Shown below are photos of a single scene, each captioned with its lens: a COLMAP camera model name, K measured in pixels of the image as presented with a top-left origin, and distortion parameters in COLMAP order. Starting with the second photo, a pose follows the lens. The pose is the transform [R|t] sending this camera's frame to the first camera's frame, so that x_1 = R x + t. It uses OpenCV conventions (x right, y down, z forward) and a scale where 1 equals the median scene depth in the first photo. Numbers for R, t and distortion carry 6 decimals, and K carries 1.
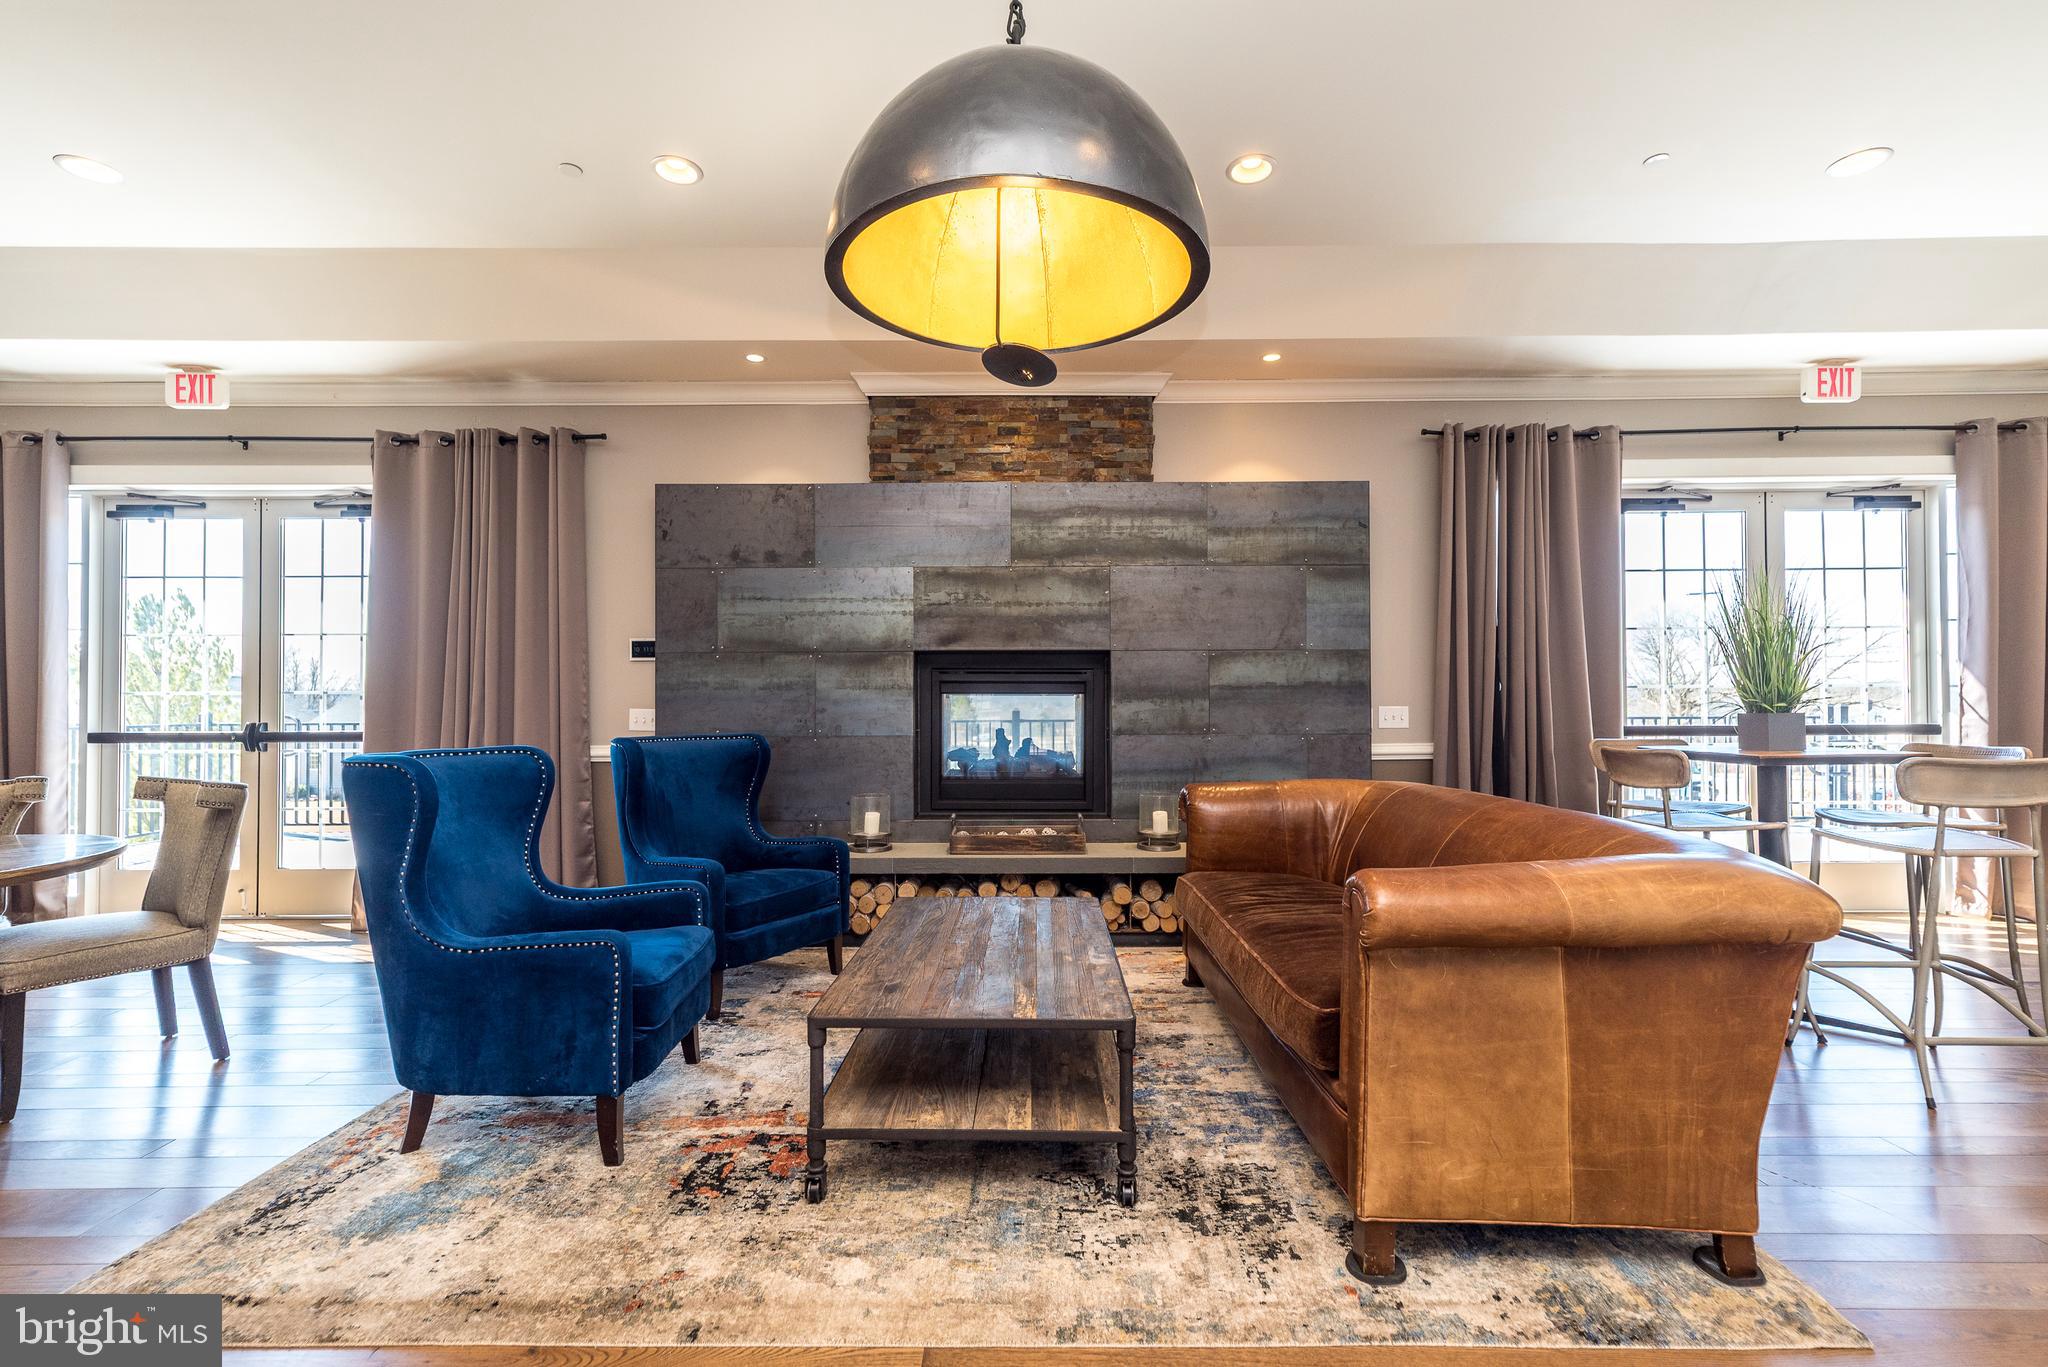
lens RADIAL K [[892.1, 0, 1017.8], [0, 892.1, 694.6], [0, 0, 1]] dist [0.009135, -0.000484]
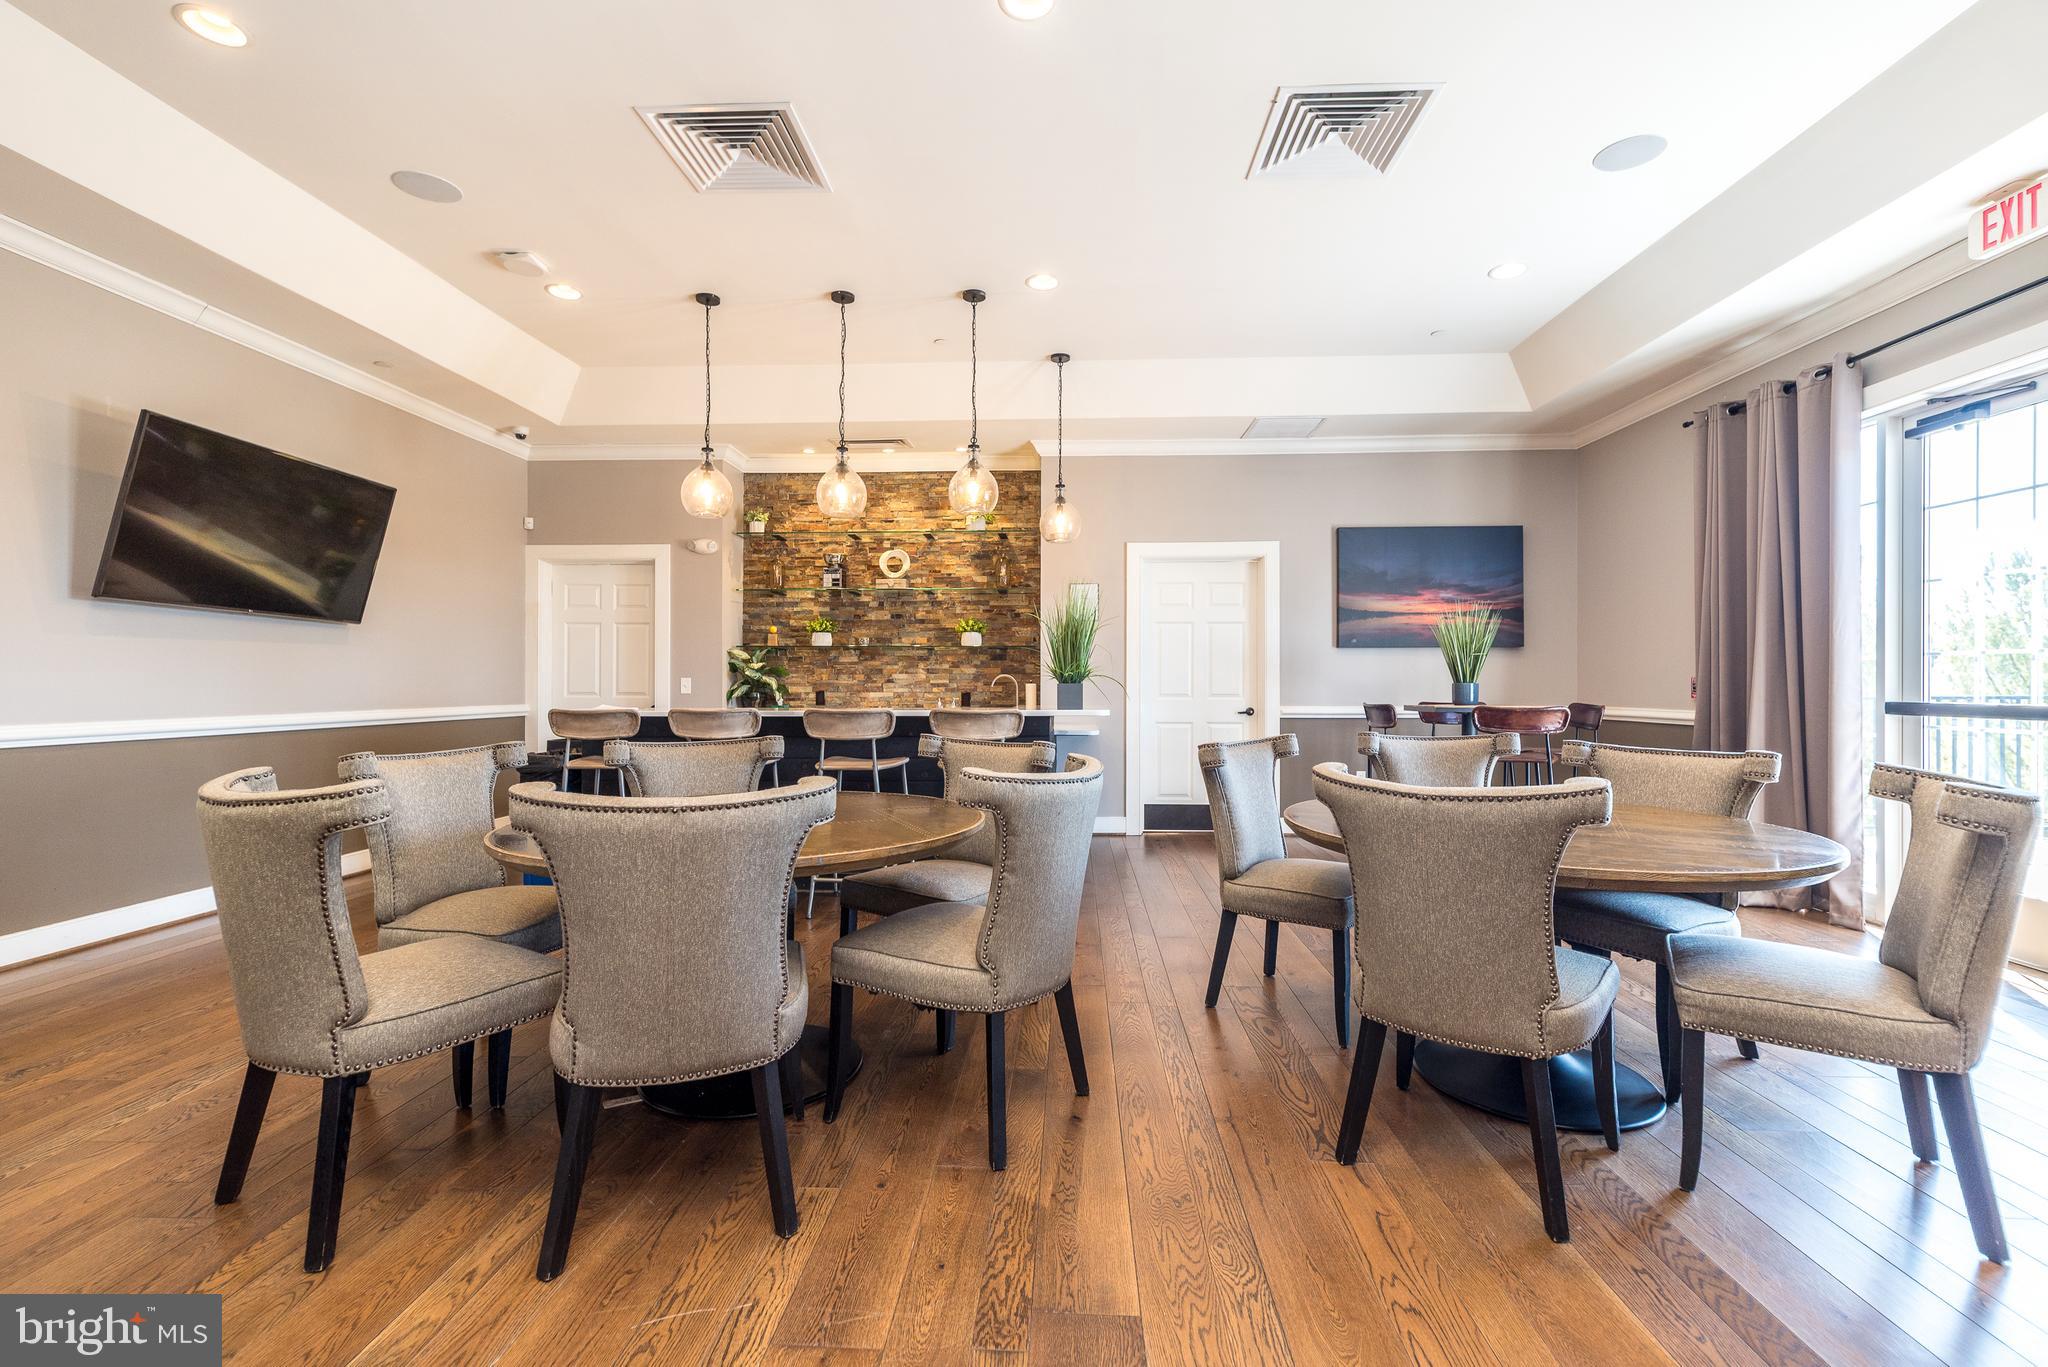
lens RADIAL K [[892.1, 0, 1019.8], [0, 892.1, 680.9], [0, 0, 1]] dist [0.009135, -0.000484]
pose [[-0.051009, 0.000626, -0.998698, -0.481327], [0.014769, 0.999891, -0.000127, 0.032920], [0.998589, -0.014756, -0.051012, 0.732396]]
